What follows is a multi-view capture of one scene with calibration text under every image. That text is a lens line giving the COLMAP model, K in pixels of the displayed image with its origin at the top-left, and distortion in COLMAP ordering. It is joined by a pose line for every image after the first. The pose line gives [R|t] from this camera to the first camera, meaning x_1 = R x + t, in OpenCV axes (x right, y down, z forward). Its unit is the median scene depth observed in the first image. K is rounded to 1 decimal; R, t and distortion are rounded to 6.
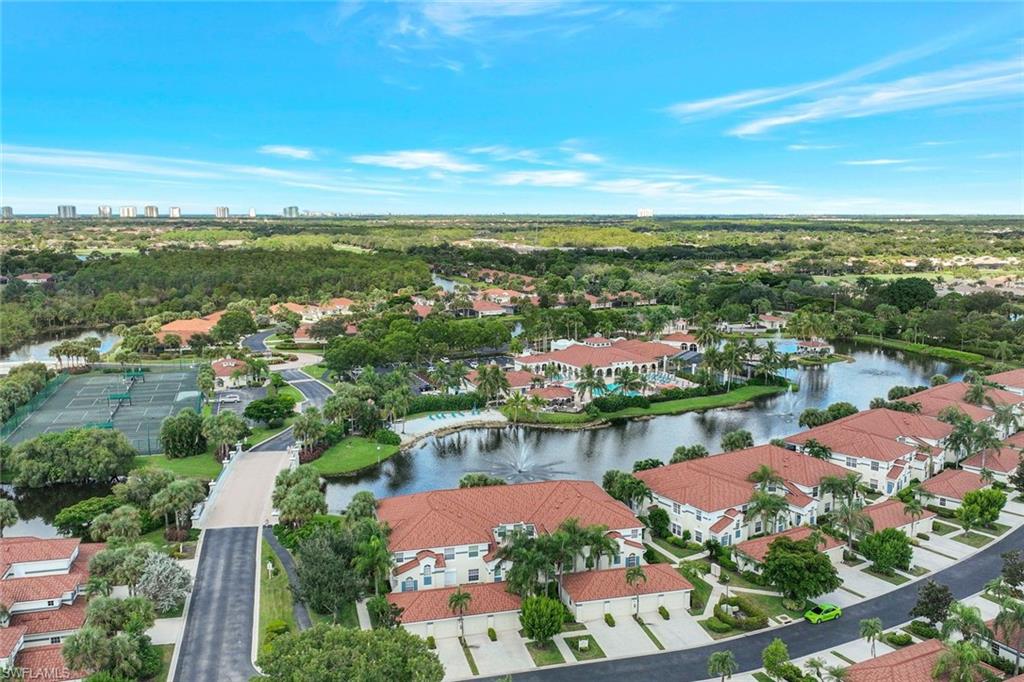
lens RADIAL K [[743.0, 0, 512.0], [0, 743.0, 341.0], [0, 0, 1]] dist [0.002949, 0.004550]
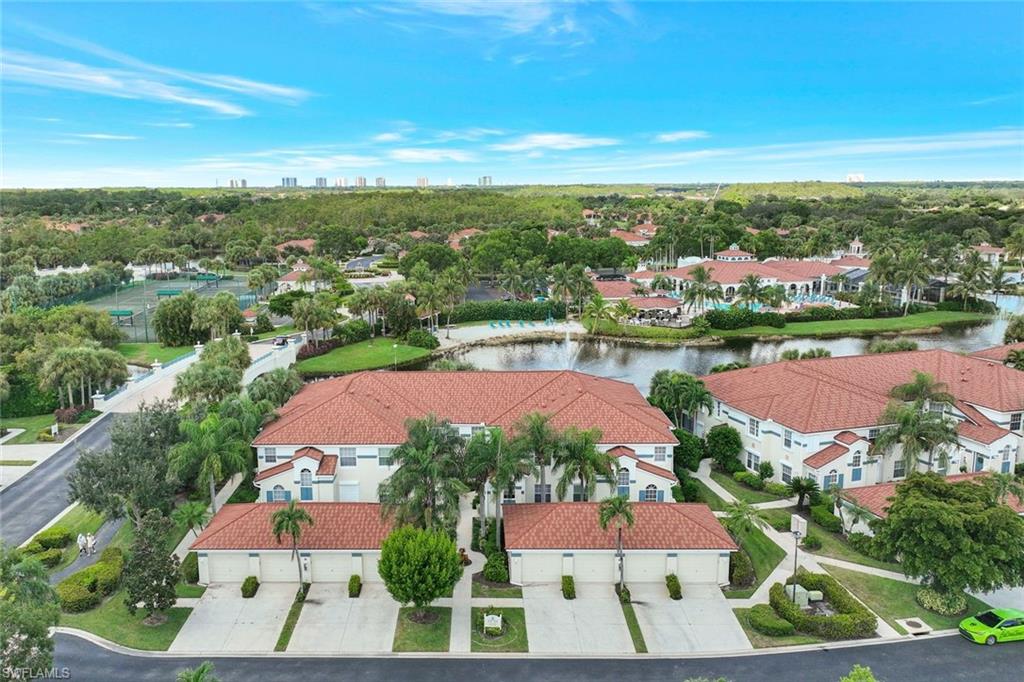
lens RADIAL K [[743.0, 0, 512.0], [0, 743.0, 341.0], [0, 0, 1]] dist [0.002949, 0.004550]
pose [[0.969621, 0.039698, -0.241367, 0.180543], [-0.029072, 0.998452, 0.047427, 0.136708], [0.242876, -0.038969, 0.969274, 0.375909]]
